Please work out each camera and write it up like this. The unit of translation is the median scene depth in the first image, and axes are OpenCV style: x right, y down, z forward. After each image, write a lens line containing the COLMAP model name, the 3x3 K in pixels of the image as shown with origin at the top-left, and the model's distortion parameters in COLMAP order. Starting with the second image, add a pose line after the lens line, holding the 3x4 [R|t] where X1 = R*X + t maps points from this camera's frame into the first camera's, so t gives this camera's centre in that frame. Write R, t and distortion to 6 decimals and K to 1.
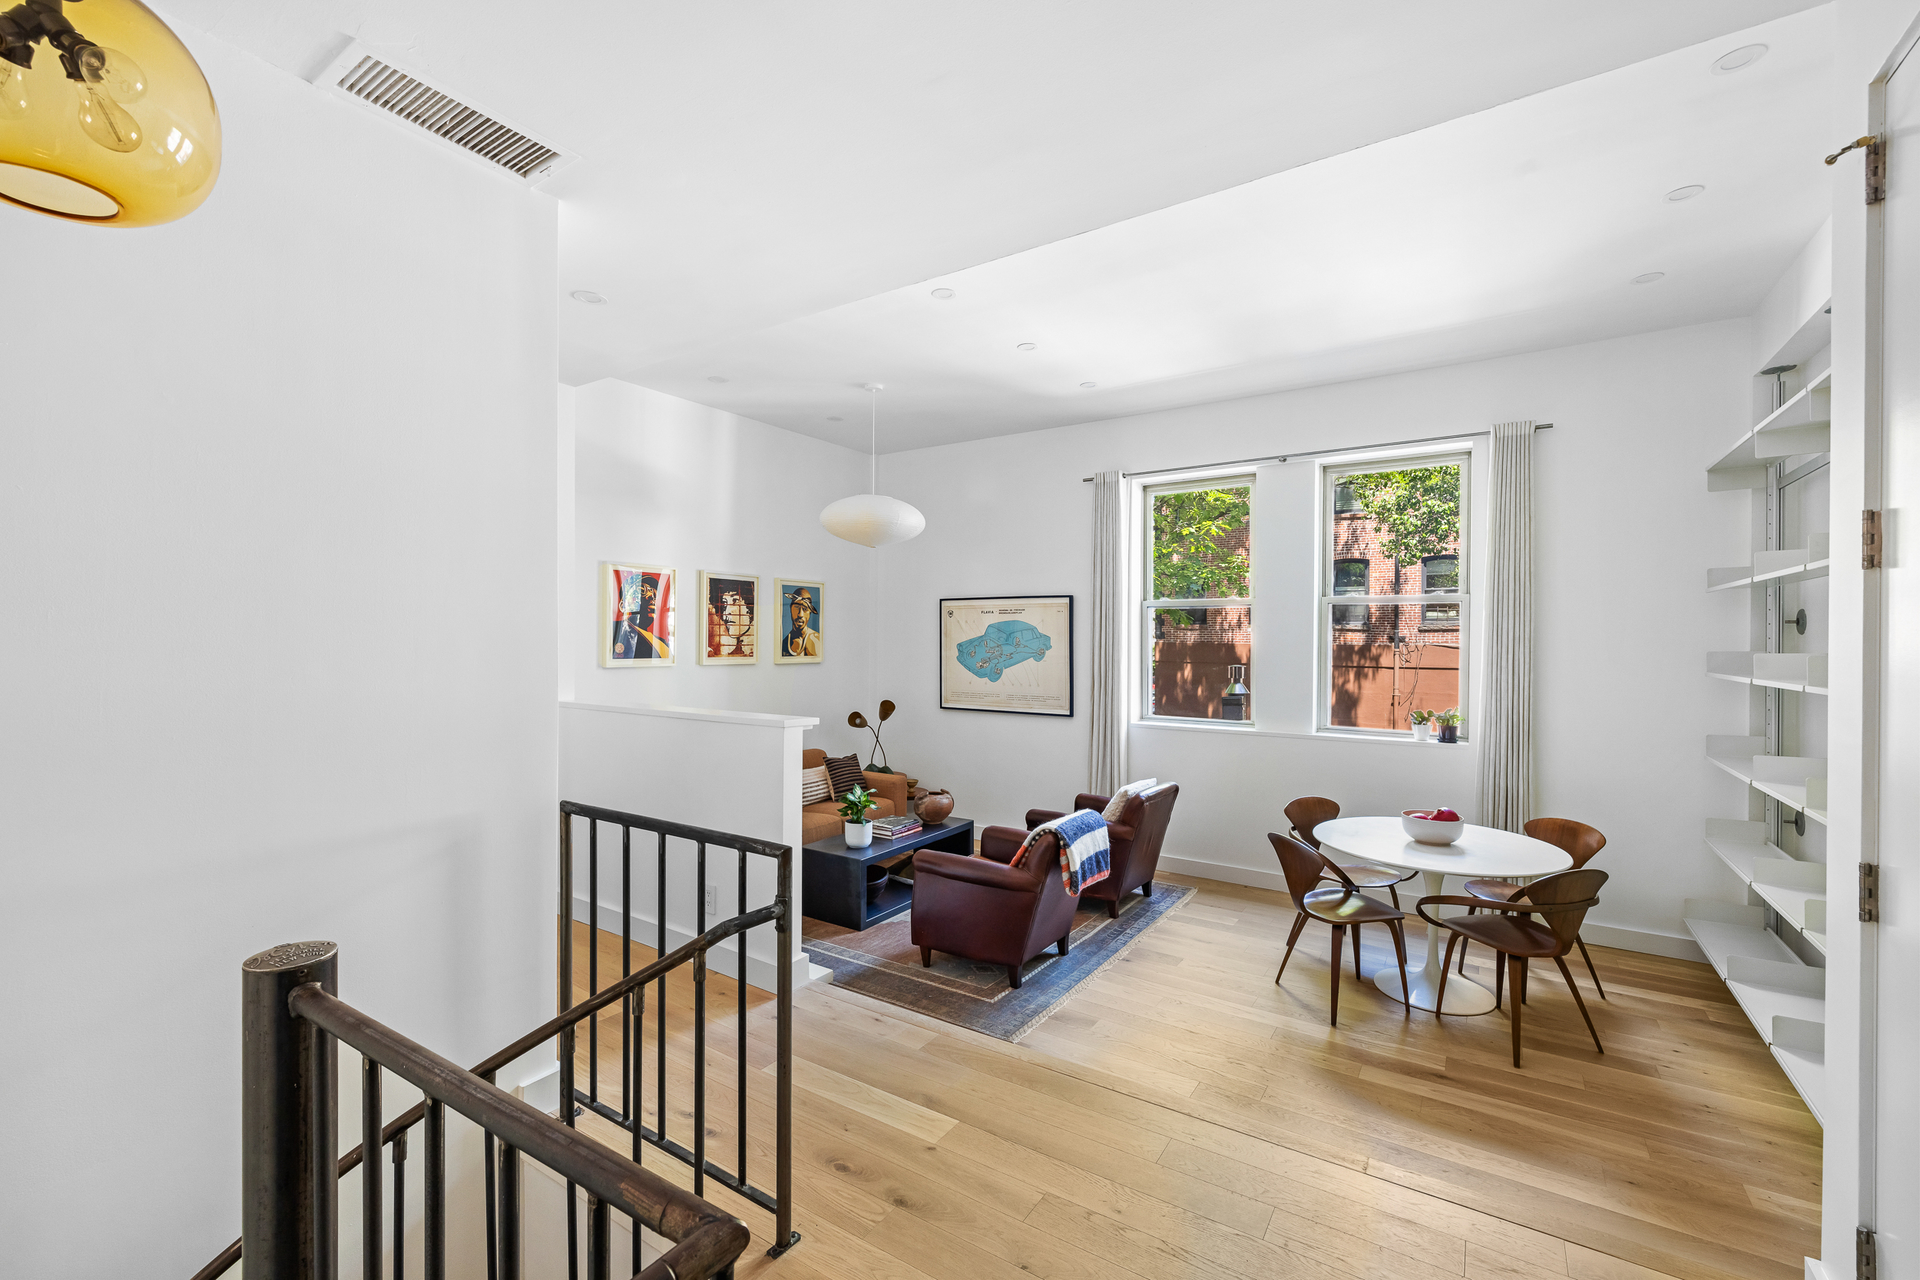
lens RADIAL K [[822.9, 0, 955.6], [0, 822.9, 646.0], [0, 0, 1]] dist [-0.000322, 0.000648]
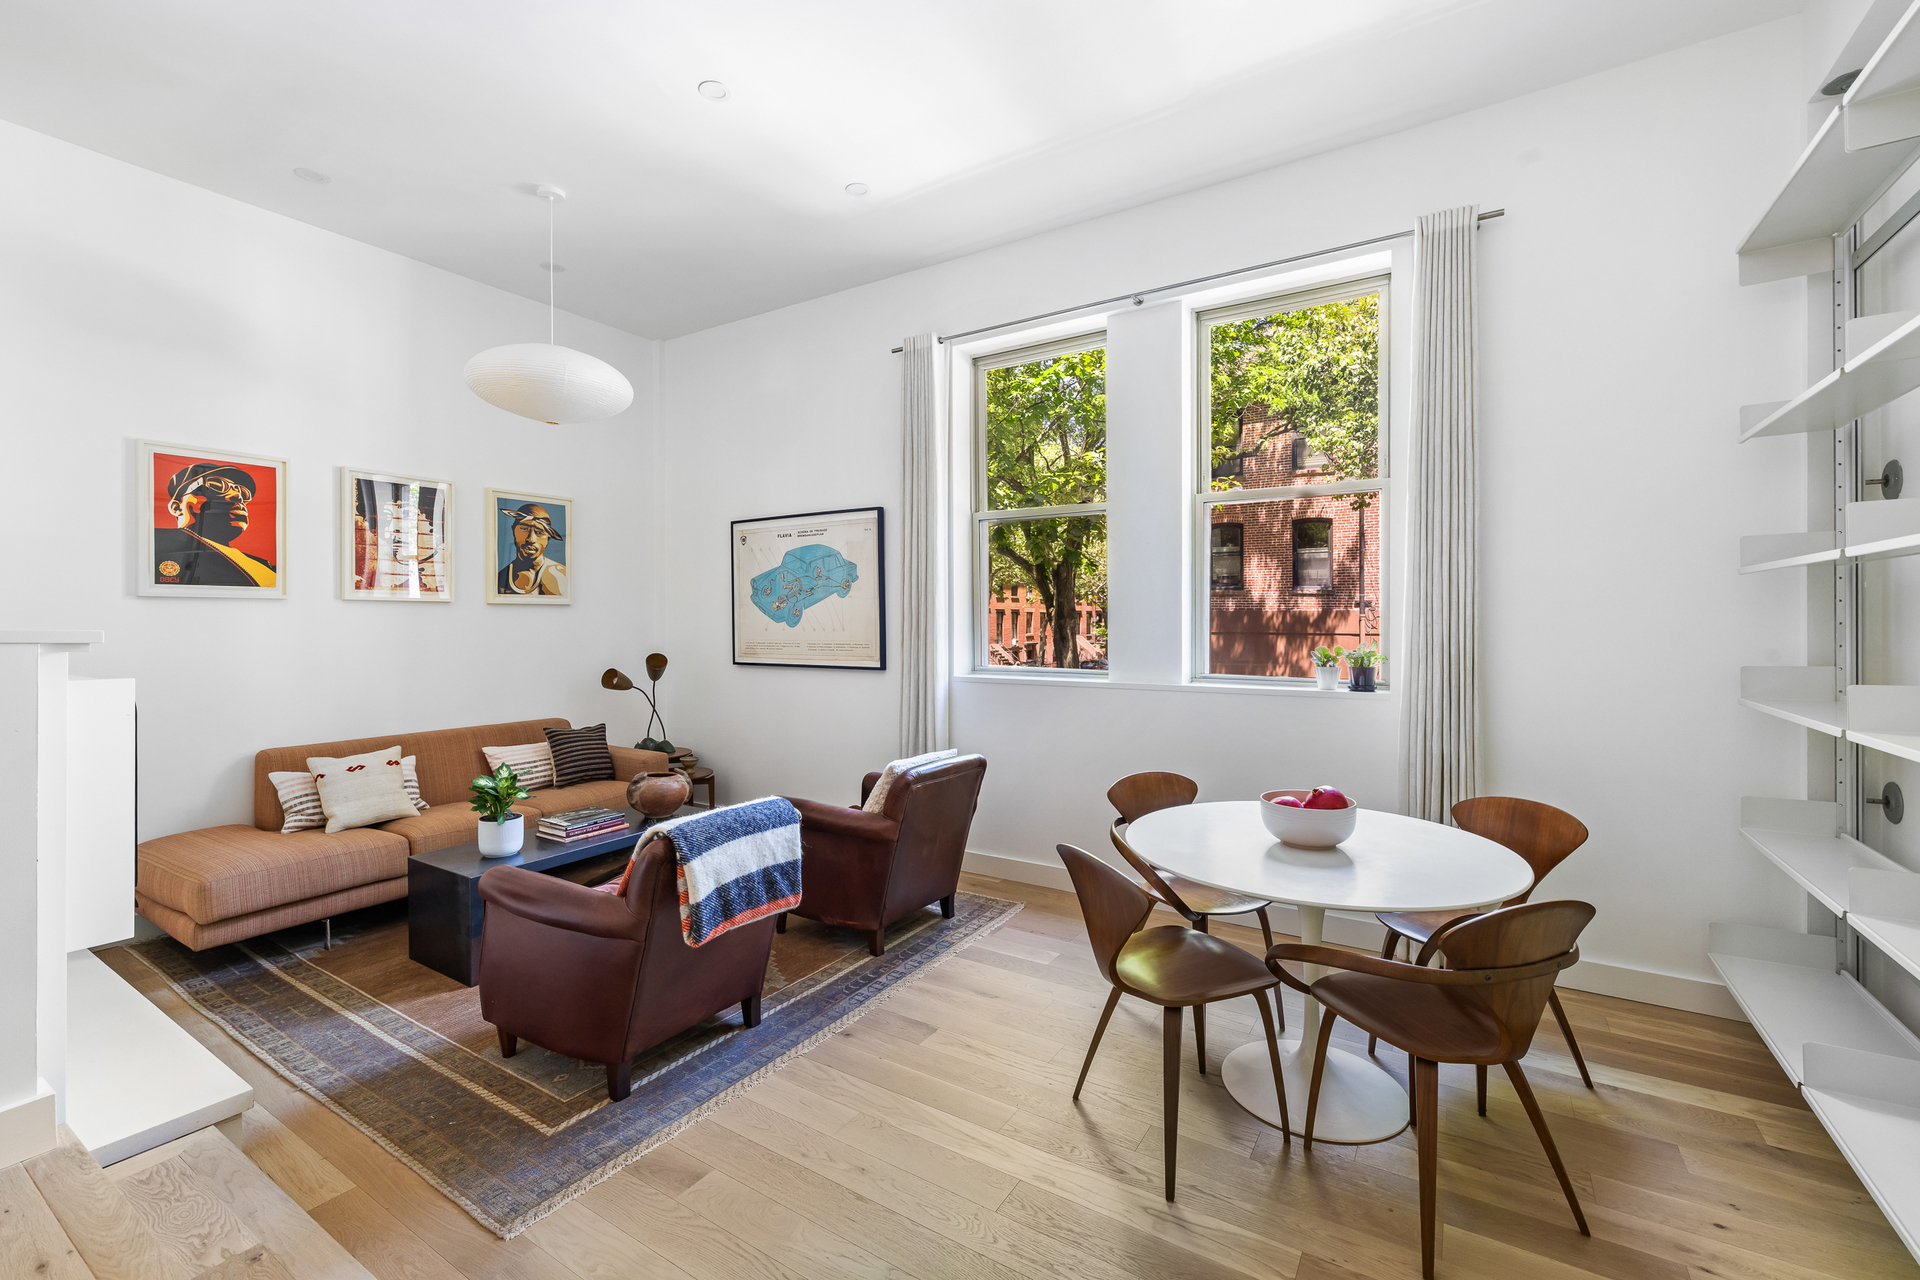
lens RADIAL K [[822.9, 0, 963.9], [0, 822.9, 625.3], [0, 0, 1]] dist [-0.000322, 0.000648]
pose [[0.999674, -0.008692, 0.024009, 0.227162], [0.008781, 0.999955, -0.003586, 0.056287], [-0.023977, 0.003796, 0.999705, 0.290500]]
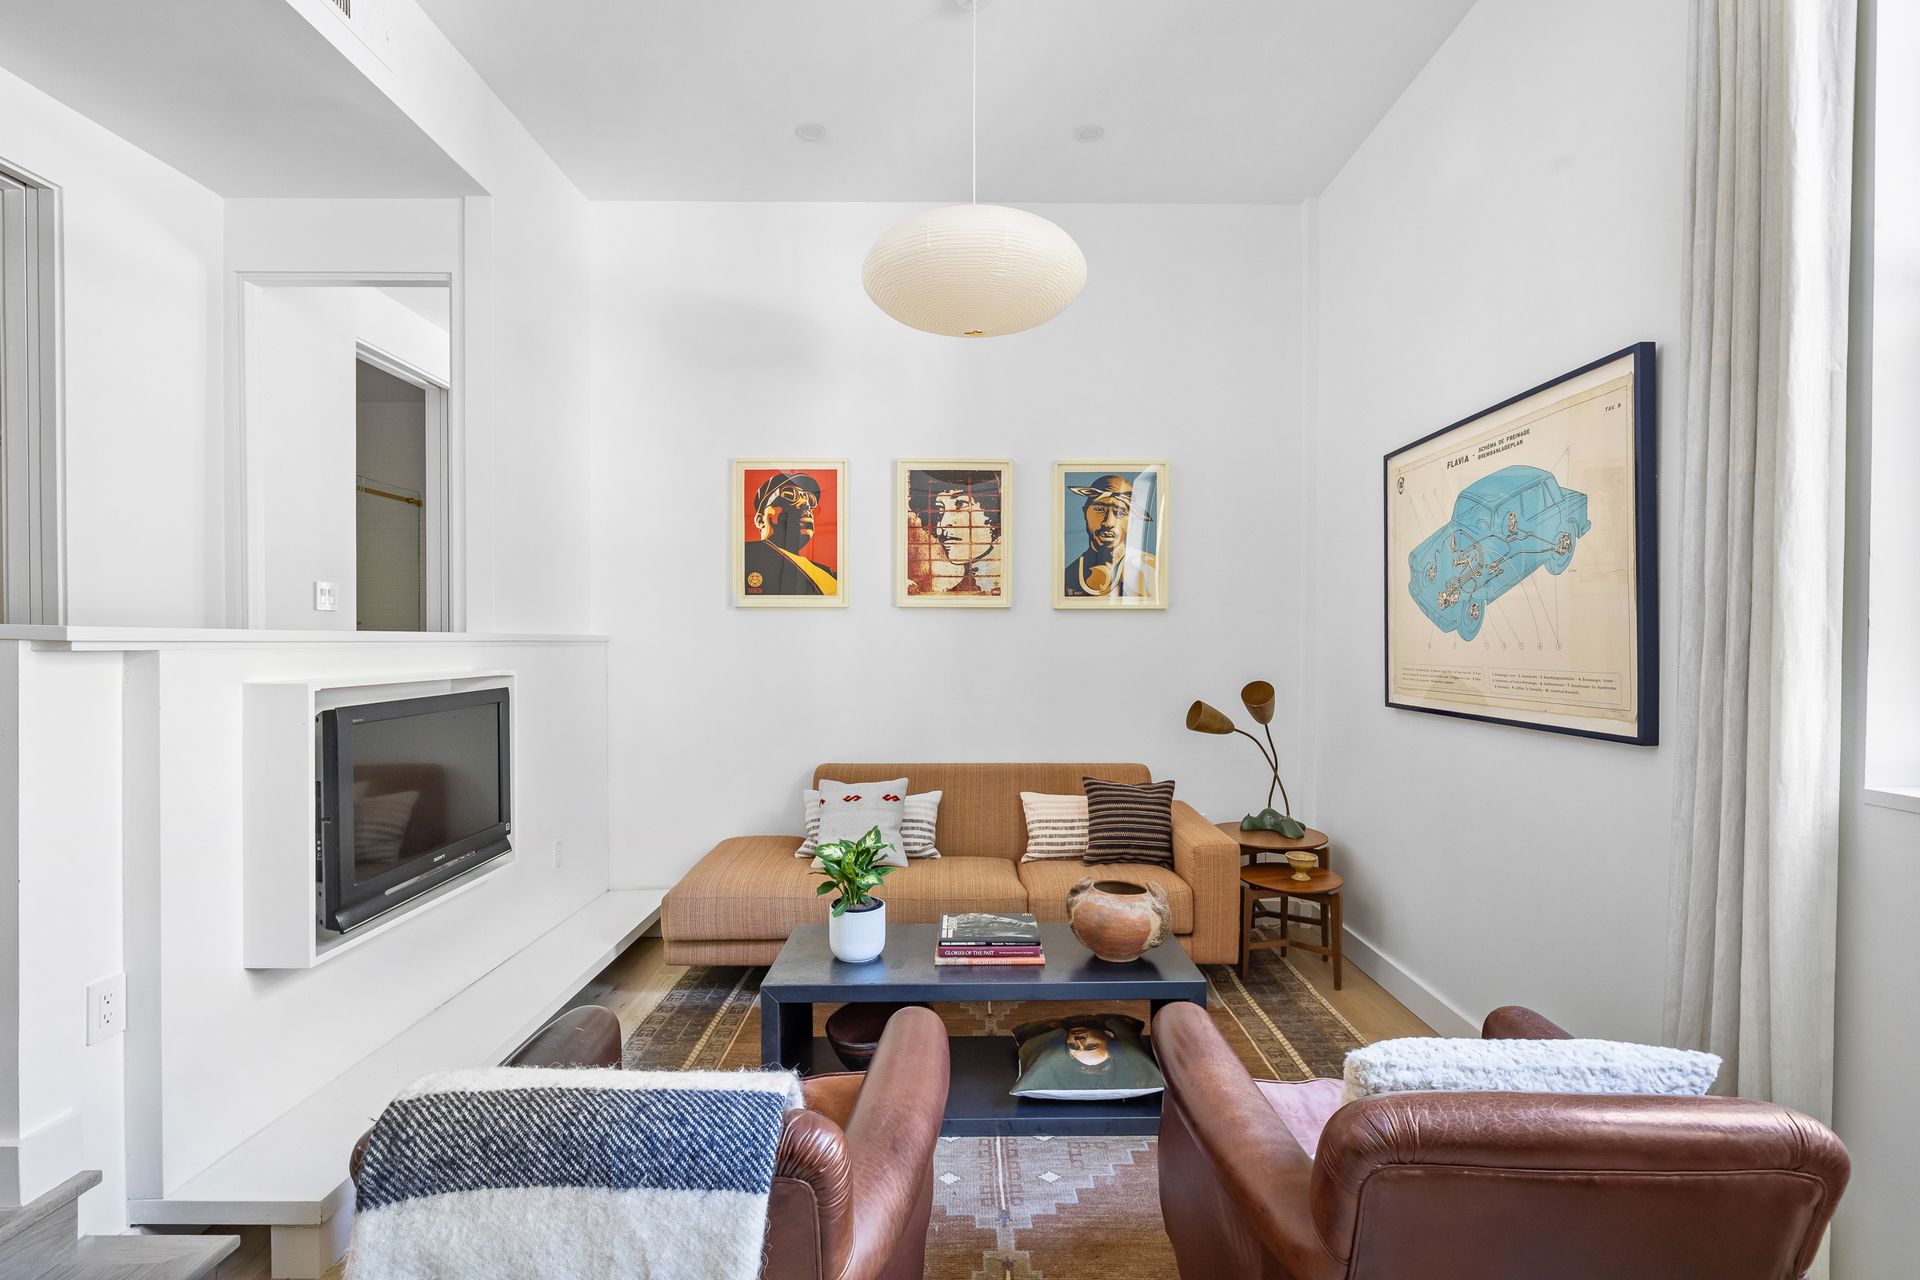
lens RADIAL K [[869.5, 0, 968.7], [0, 869.5, 651.0], [0, 0, 1]] dist [-0.002728, 0.001567]
pose [[0.558092, 0.003770, -0.829771, 0.307357], [-0.006415, 0.999979, 0.000228, 0.060922], [0.829754, 0.005196, 0.558105, 0.711003]]
